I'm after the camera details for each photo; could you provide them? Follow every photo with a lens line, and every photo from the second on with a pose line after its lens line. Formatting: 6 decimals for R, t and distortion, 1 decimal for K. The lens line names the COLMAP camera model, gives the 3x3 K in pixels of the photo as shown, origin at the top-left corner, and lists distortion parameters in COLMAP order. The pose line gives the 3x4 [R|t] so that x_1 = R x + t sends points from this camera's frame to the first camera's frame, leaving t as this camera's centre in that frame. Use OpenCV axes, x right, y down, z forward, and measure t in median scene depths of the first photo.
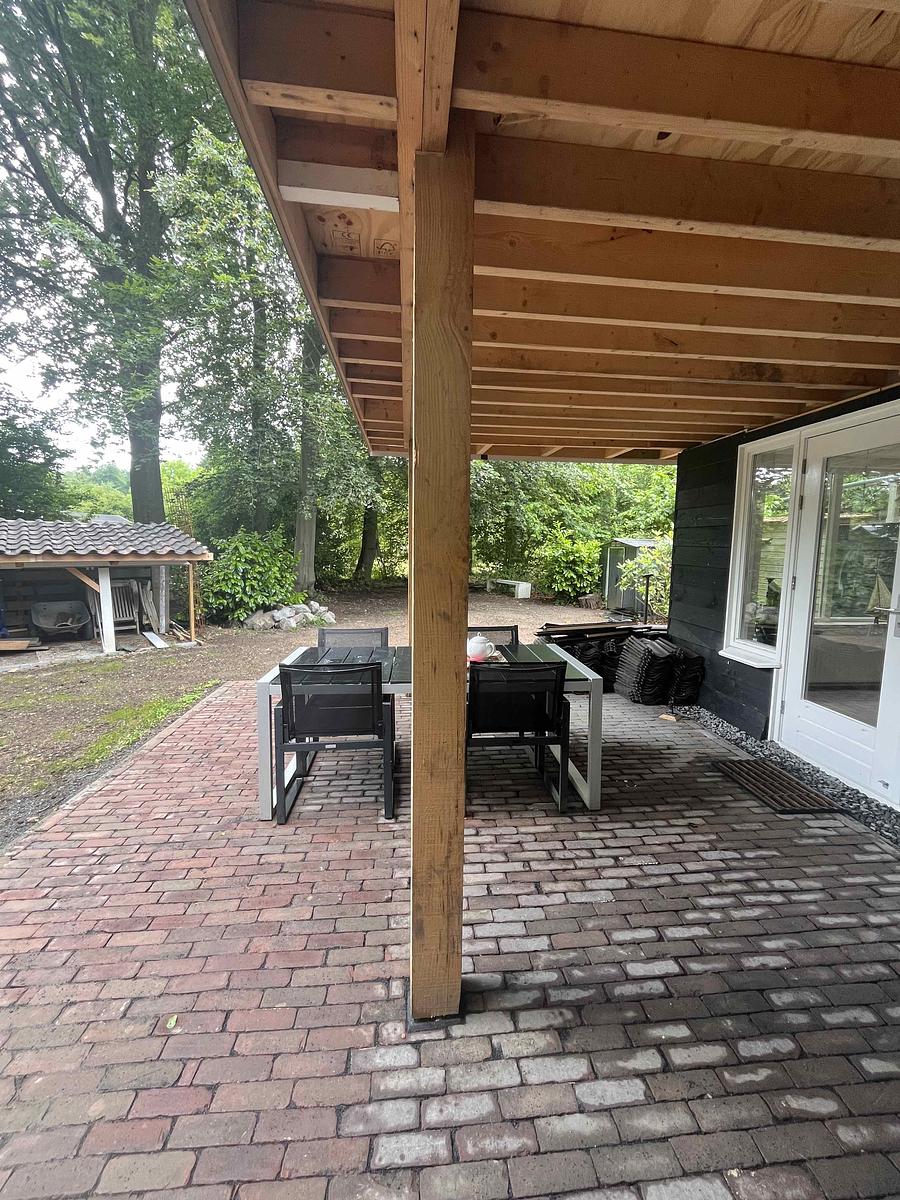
lens RADIAL K [[487.5, 0, 448.5], [0, 487.5, 599.1], [0, 0, 1]] dist [-0.004000, -0.000189]
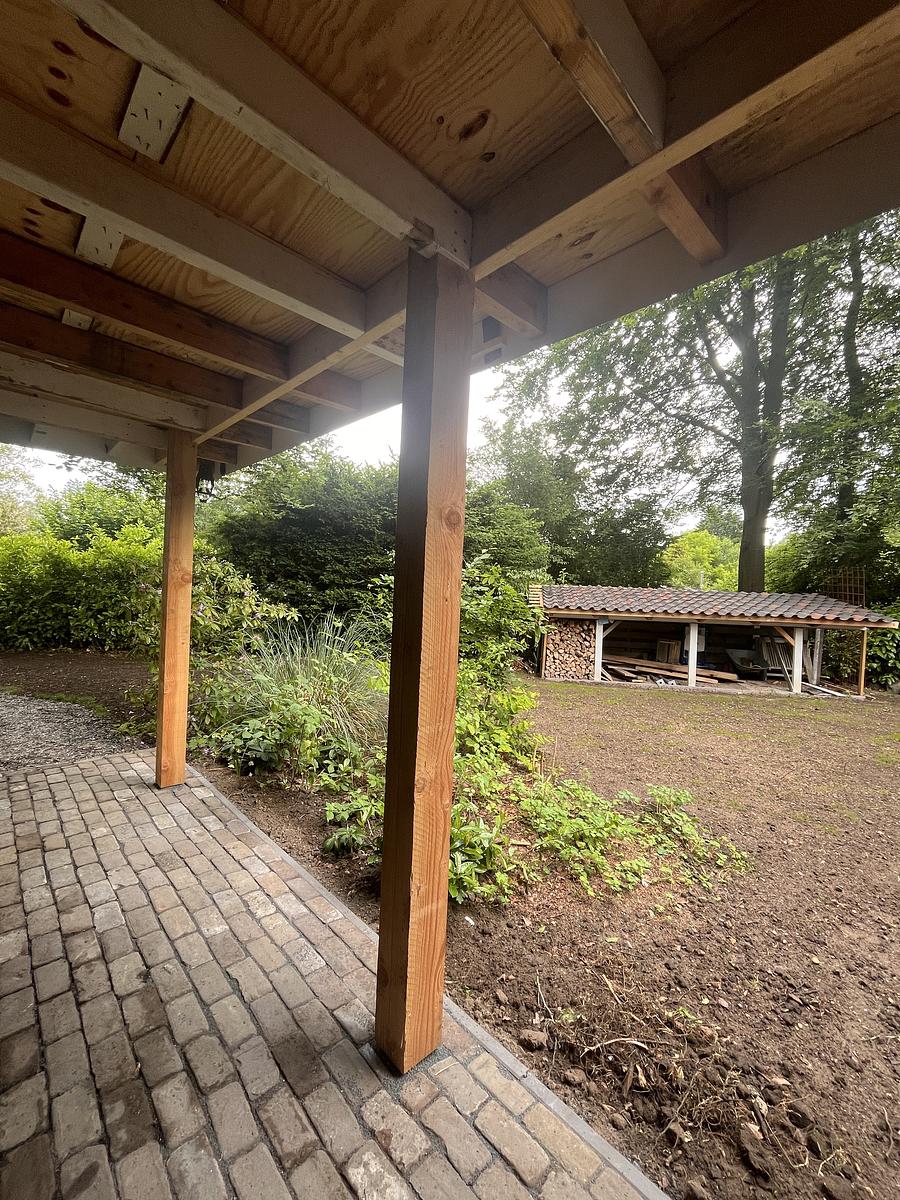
lens RADIAL K [[487.5, 0, 444.7], [0, 487.5, 598.1], [0, 0, 1]] dist [-0.004000, -0.000189]
pose [[0.626158, 0.027584, -0.779208, -0.209206], [-0.127351, 0.989571, -0.067306, 0.052874], [0.769225, 0.141377, 0.623141, -0.465247]]
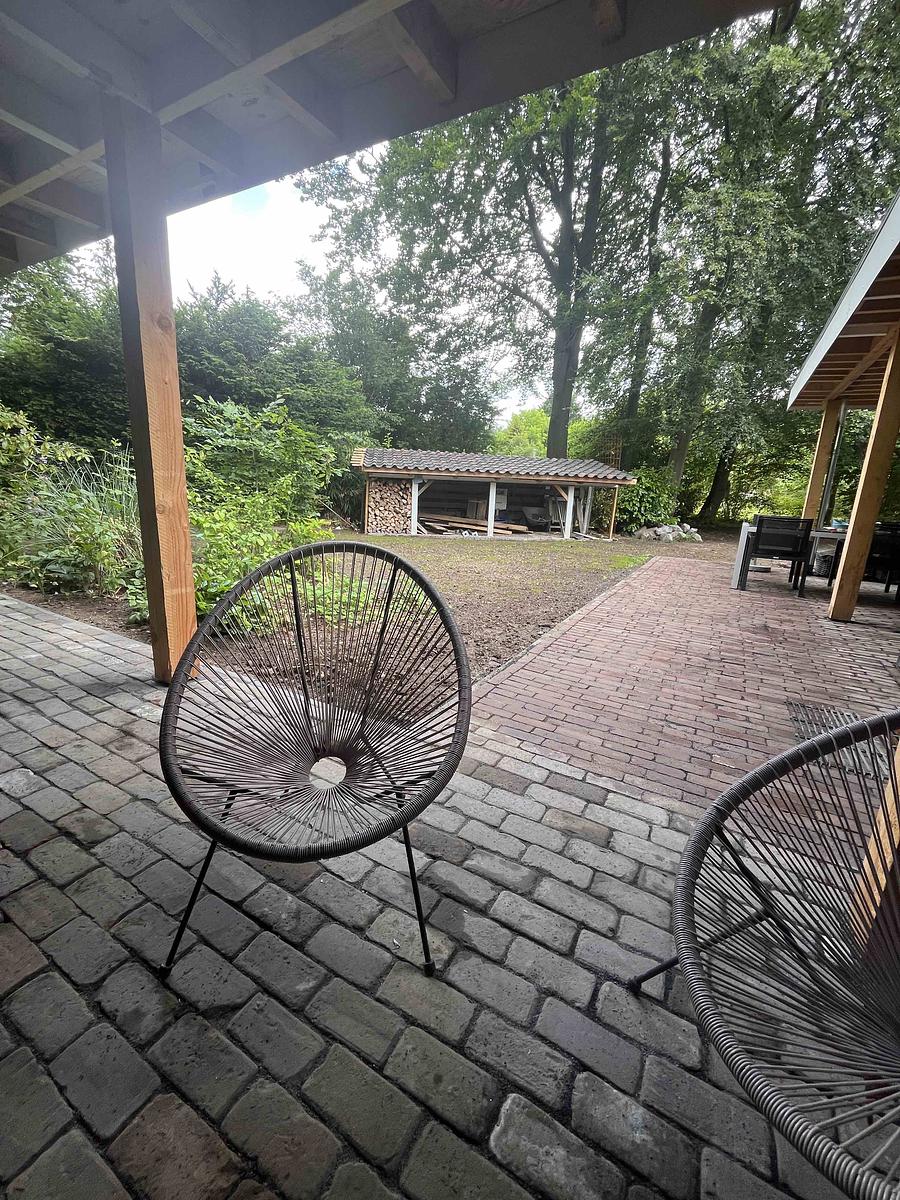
lens RADIAL K [[487.5, 0, 446.1], [0, 487.5, 598.2], [0, 0, 1]] dist [-0.004000, -0.000189]
pose [[0.825531, 0.163942, -0.540020, -0.077680], [-0.105713, 0.984861, 0.137384, 0.098730], [0.554368, -0.056327, 0.830364, -0.490207]]
